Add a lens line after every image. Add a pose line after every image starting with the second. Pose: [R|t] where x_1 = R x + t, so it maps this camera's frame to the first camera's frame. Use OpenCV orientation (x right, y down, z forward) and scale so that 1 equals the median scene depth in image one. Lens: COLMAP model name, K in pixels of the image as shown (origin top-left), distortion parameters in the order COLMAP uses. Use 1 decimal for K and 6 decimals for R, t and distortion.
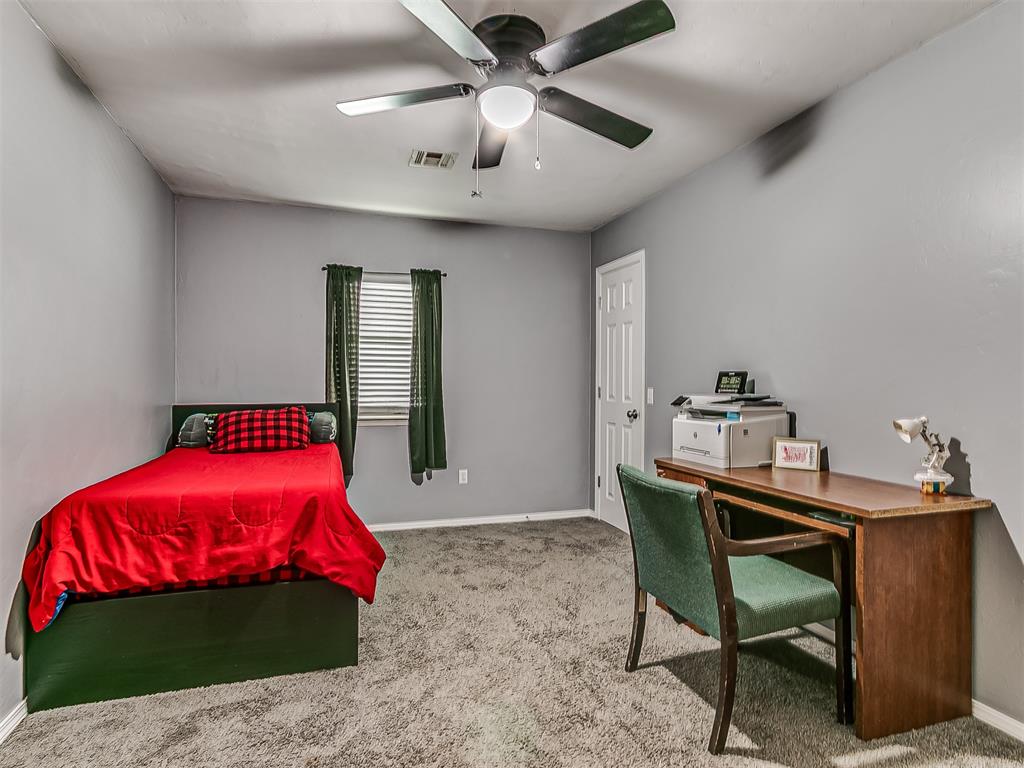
lens RADIAL K [[563.0, 0, 510.3], [0, 563.0, 388.3], [0, 0, 1]] dist [0.001302, -0.001482]
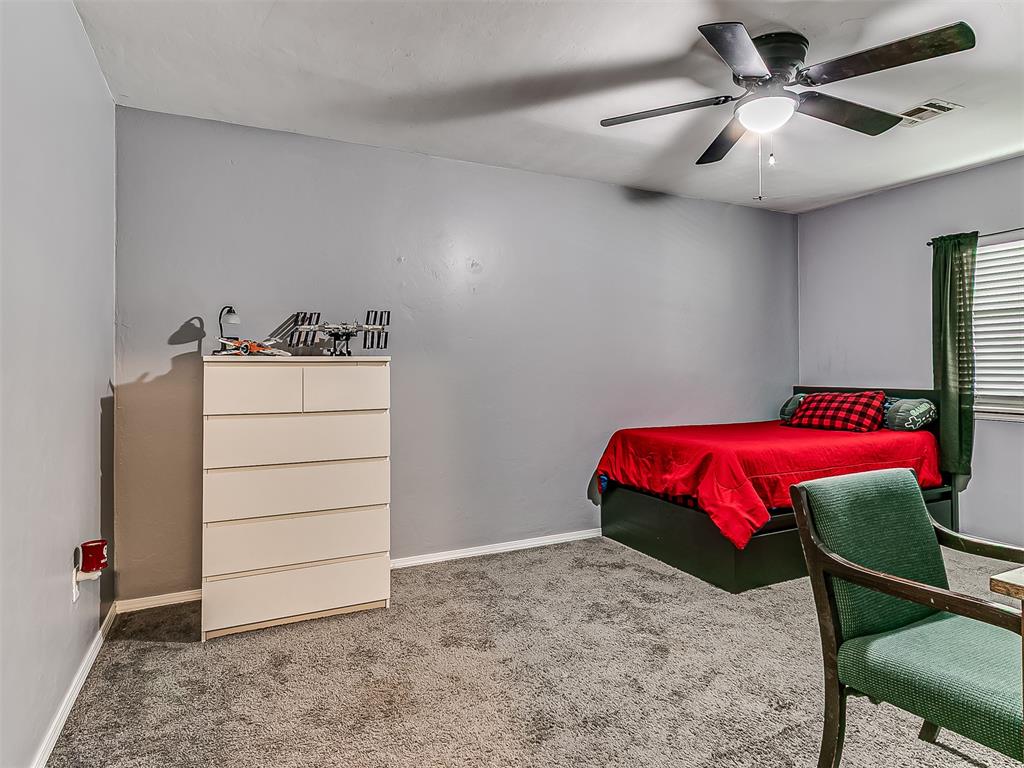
lens RADIAL K [[563.0, 0, 473.7], [0, 563.0, 361.5], [0, 0, 1]] dist [0.001302, -0.001482]
pose [[0.096686, -0.015003, -0.995202, 0.795221], [-0.007332, 0.999849, -0.015786, 0.000880], [0.995288, 0.008823, 0.096561, 0.262048]]
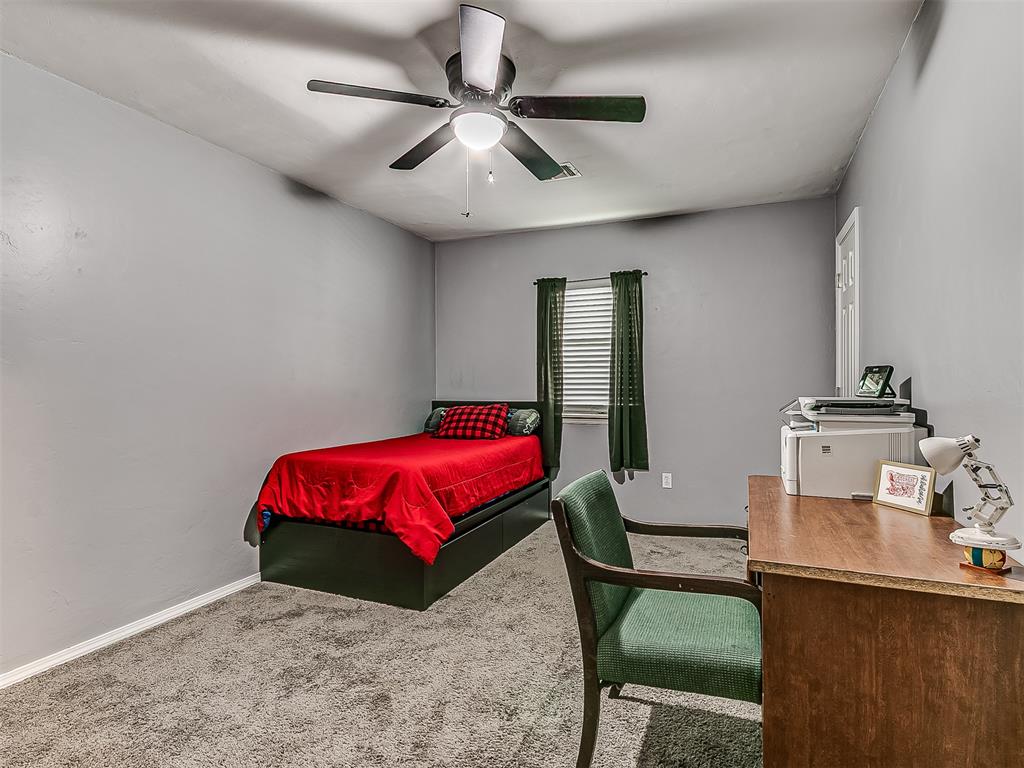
lens RADIAL K [[563.0, 0, 501.2], [0, 563.0, 387.2], [0, 0, 1]] dist [0.001302, -0.001482]
pose [[0.741243, 0.000127, -0.671237, 0.594257], [-0.001974, 0.999996, -0.001991, 0.000482], [0.671234, 0.002801, 0.741241, 0.171084]]
